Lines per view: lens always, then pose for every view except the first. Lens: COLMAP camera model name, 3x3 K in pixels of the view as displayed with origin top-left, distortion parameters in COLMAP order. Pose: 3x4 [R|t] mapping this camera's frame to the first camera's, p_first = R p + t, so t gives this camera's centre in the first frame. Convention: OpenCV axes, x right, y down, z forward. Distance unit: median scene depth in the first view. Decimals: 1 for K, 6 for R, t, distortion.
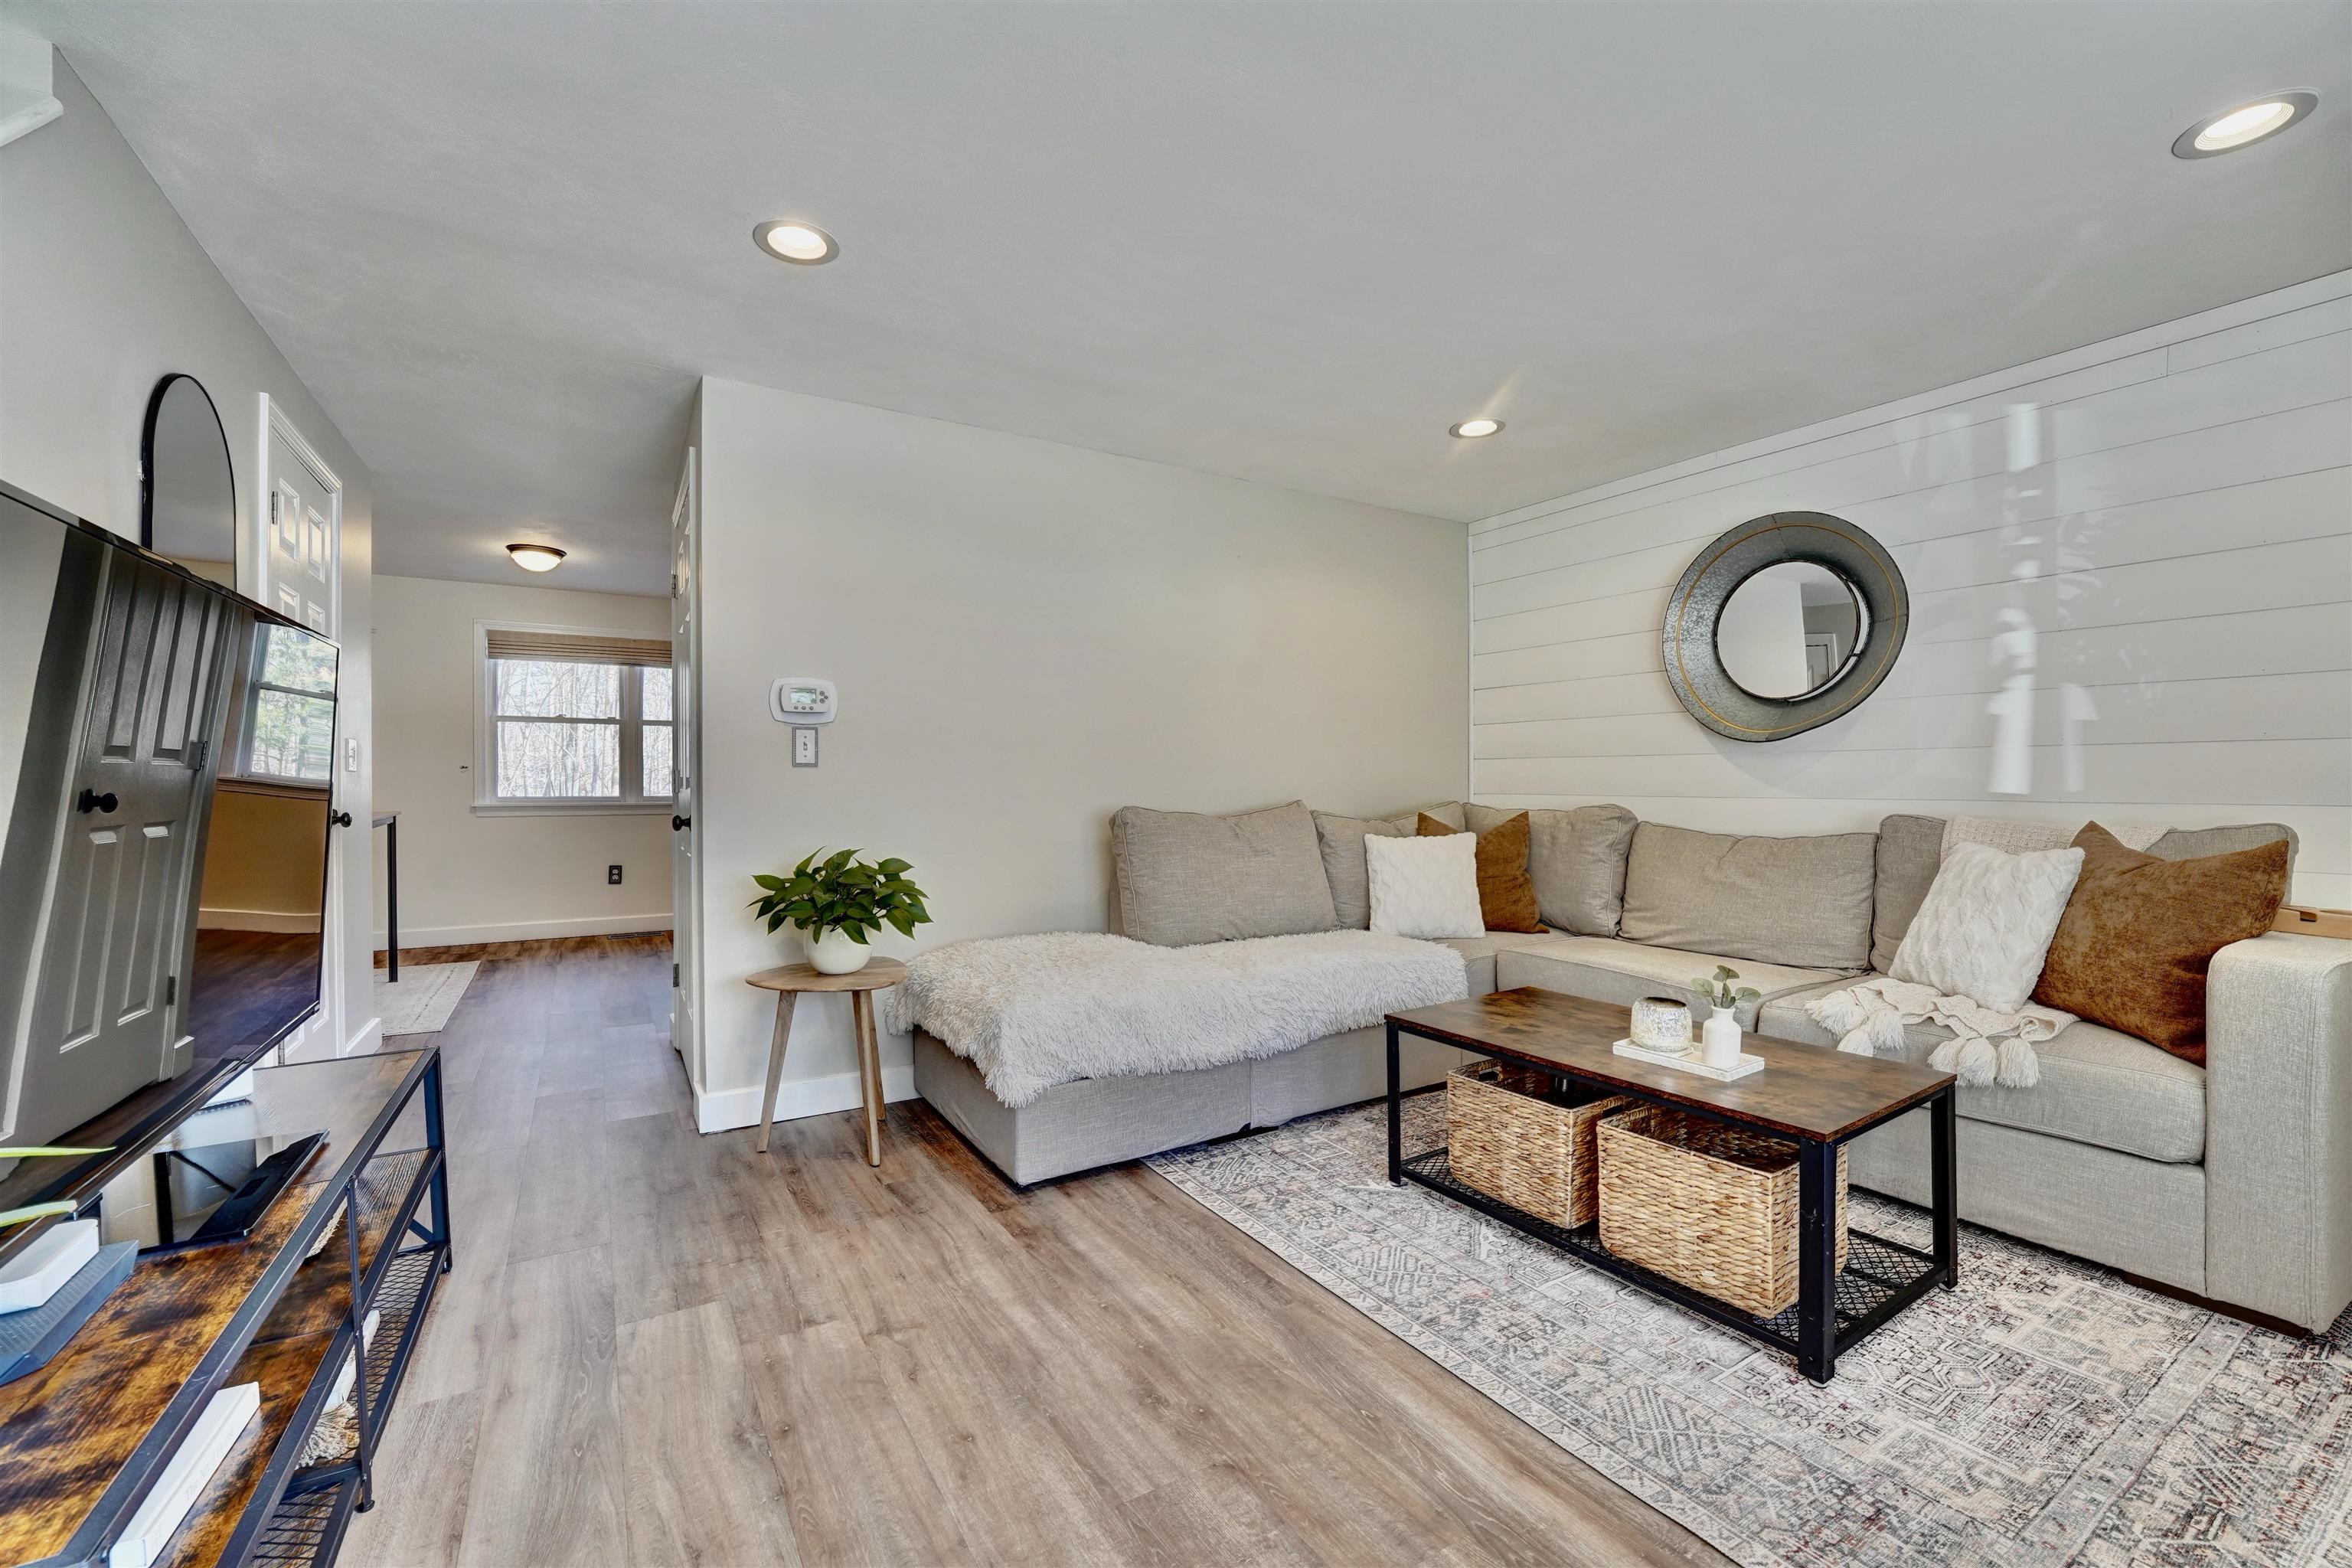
lens RADIAL K [[961.3, 0, 1185.9], [0, 961.3, 782.3], [0, 0, 1]] dist [-0.032340, 0.004189]
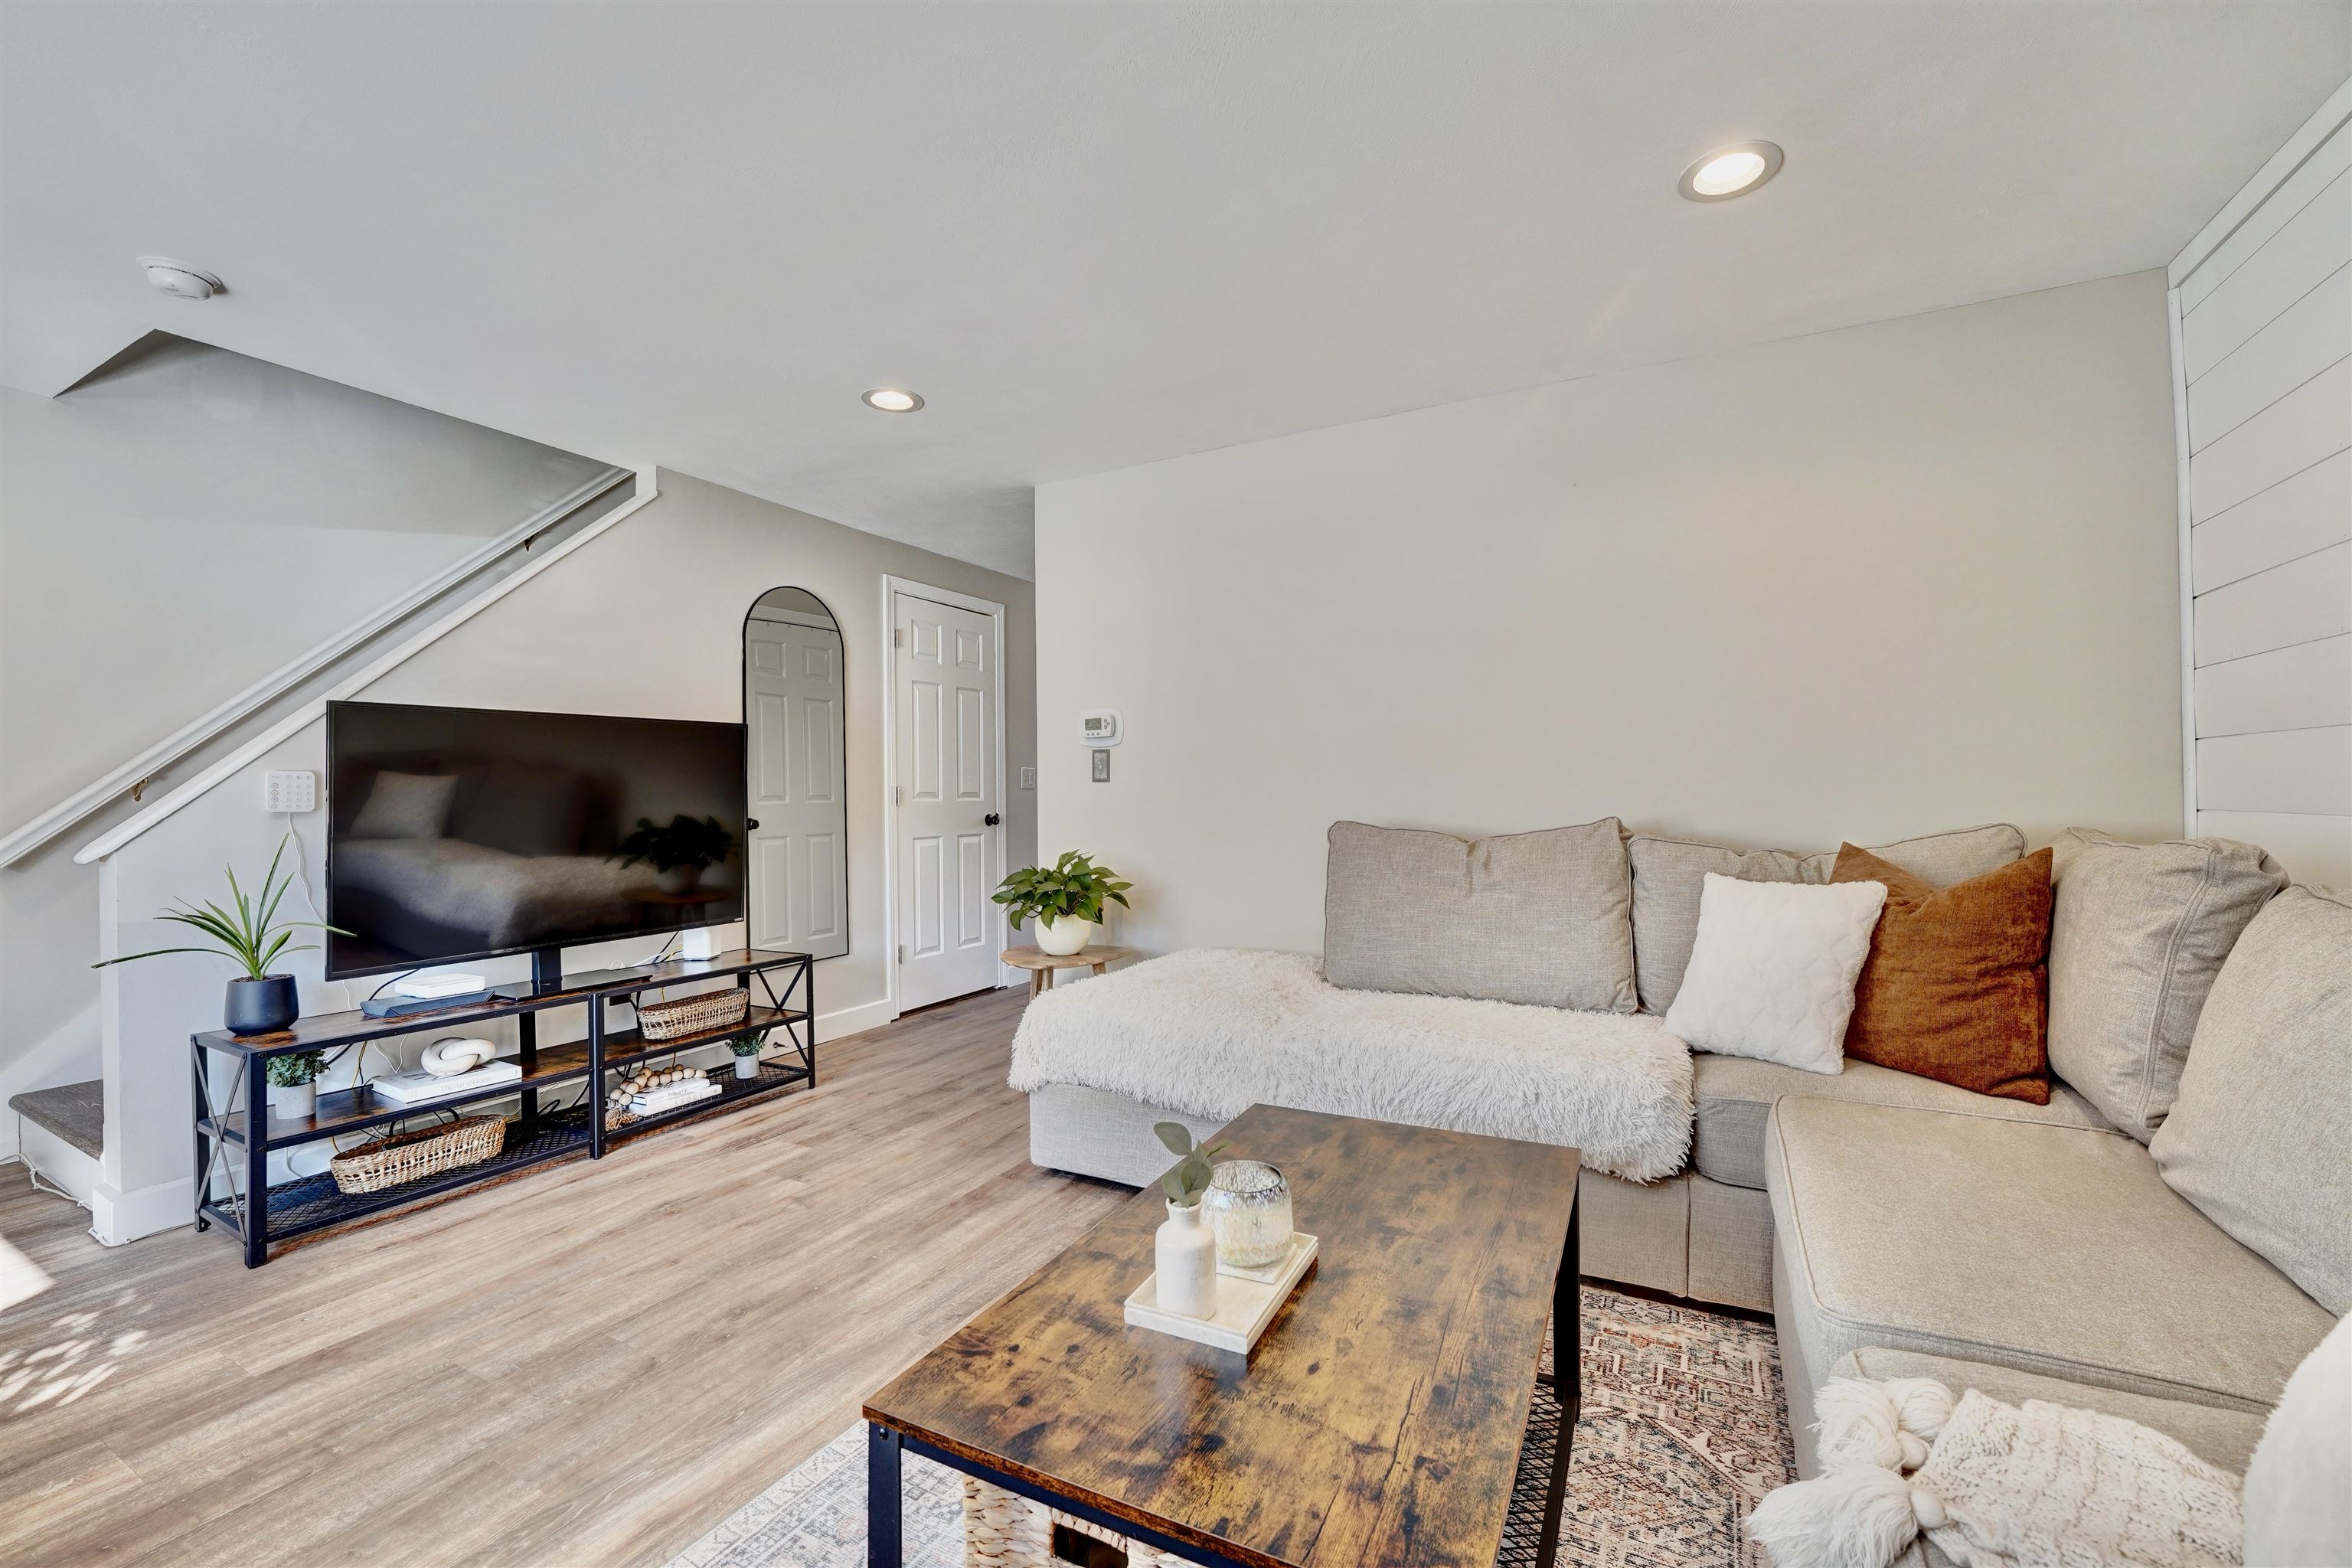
lens RADIAL K [[961.3, 0, 1165.8], [0, 961.3, 788.4], [0, 0, 1]] dist [-0.032340, 0.004189]
pose [[0.496669, -0.011017, -0.867870, 0.935566], [0.008706, 0.999932, -0.007711, -0.001464], [0.867896, -0.003726, 0.496732, 0.635962]]
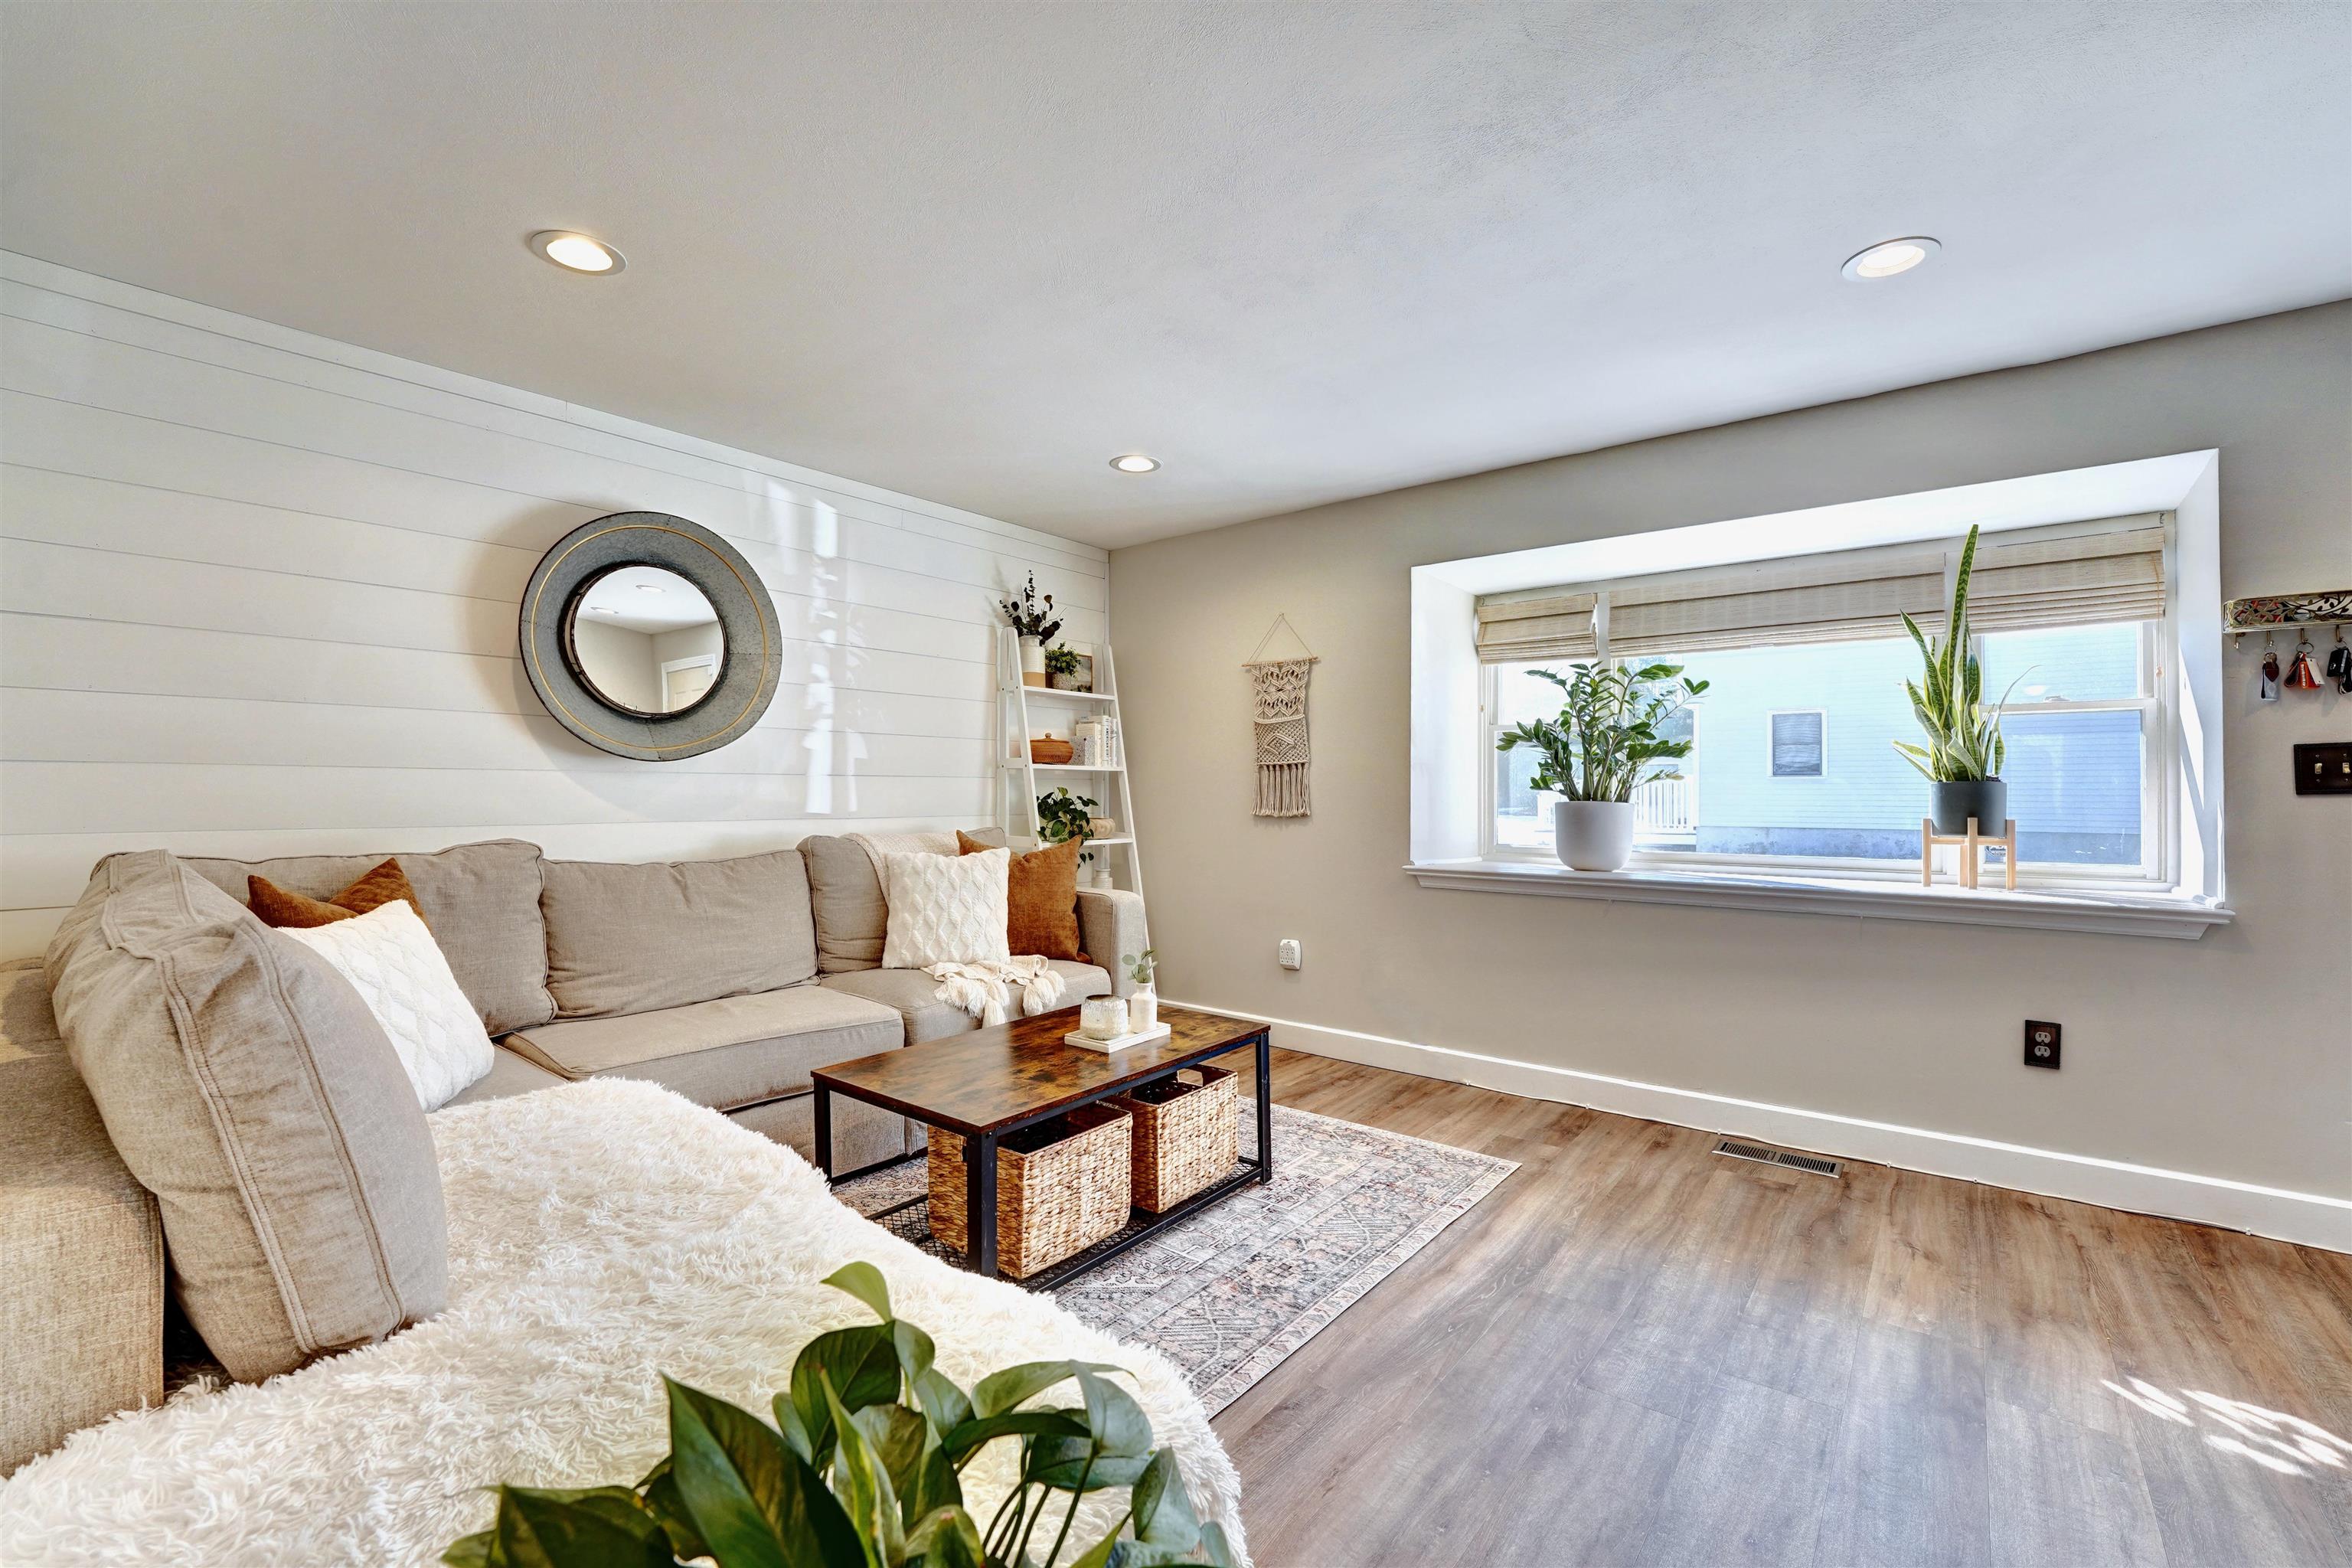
lens RADIAL K [[961.3, 0, 1178.8], [0, 961.3, 796.4], [0, 0, 1]] dist [-0.032340, 0.004189]
pose [[-0.317356, -0.002351, 0.948304, -0.613530], [-0.001067, 0.999997, 0.002122, -0.018334], [-0.948306, -0.000338, -0.317358, 1.225259]]
